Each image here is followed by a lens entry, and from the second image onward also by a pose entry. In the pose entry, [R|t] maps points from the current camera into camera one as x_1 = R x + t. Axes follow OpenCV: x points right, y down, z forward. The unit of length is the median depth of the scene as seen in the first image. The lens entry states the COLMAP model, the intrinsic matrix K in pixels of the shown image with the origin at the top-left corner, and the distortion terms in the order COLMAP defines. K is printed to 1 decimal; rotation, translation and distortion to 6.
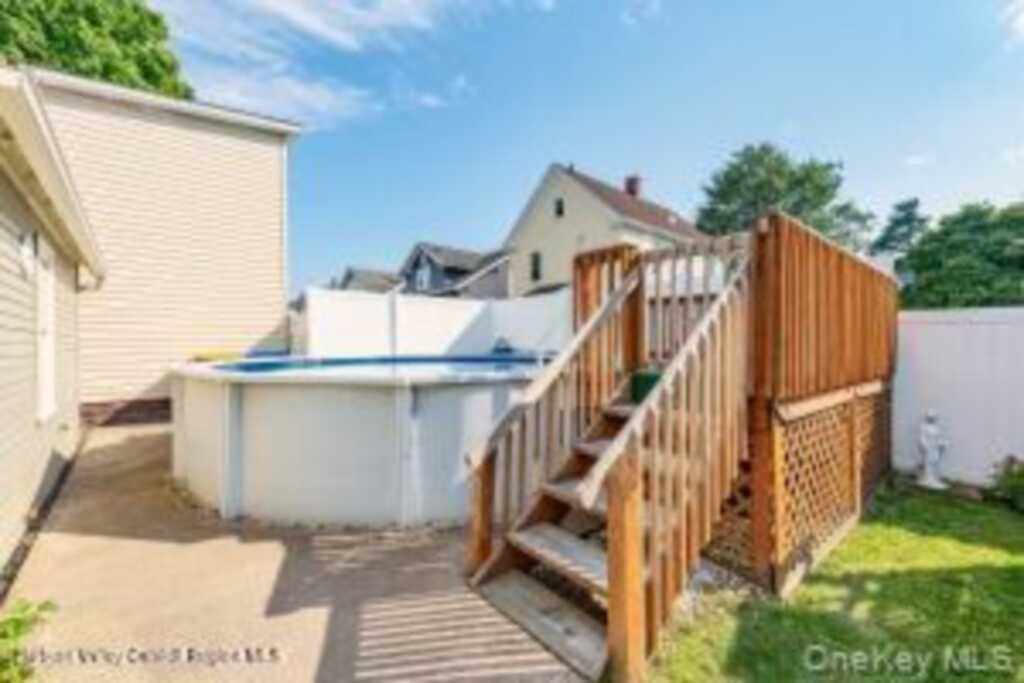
lens RADIAL K [[418.6, 0, 505.0], [0, 418.6, 347.3], [0, 0, 1]] dist [0.003256, -0.001756]
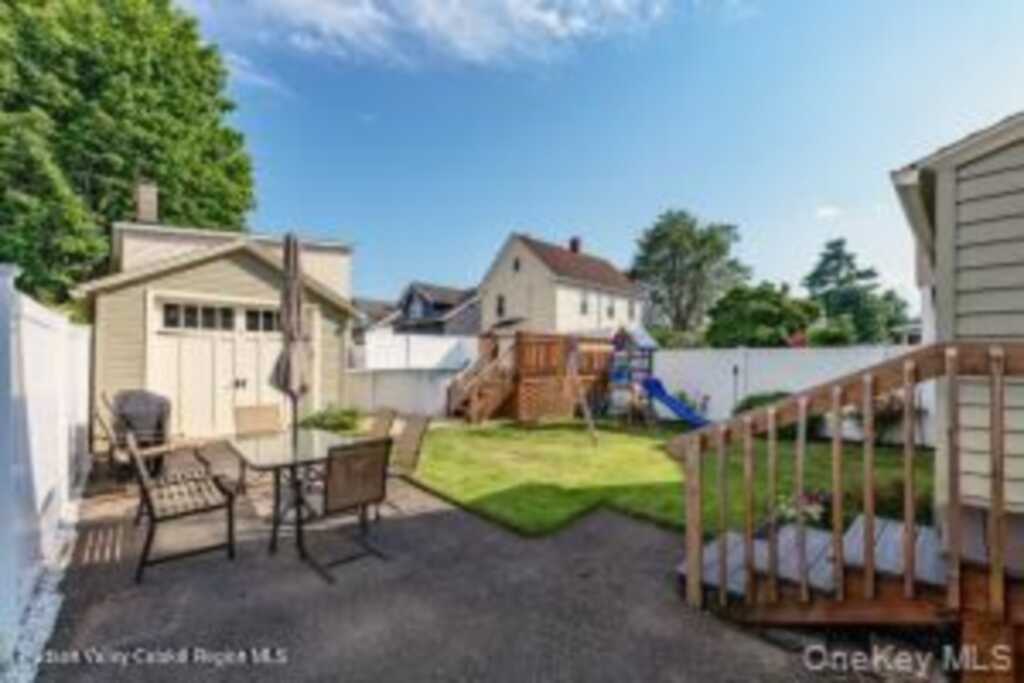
lens RADIAL K [[418.6, 0, 499.9], [0, 418.6, 363.8], [0, 0, 1]] dist [0.003256, -0.001756]
pose [[0.999738, 0.005807, 0.022149, 0.035515], [-0.005699, 0.999972, -0.004919, 0.002339], [-0.022177, 0.004792, 0.999743, -0.301051]]
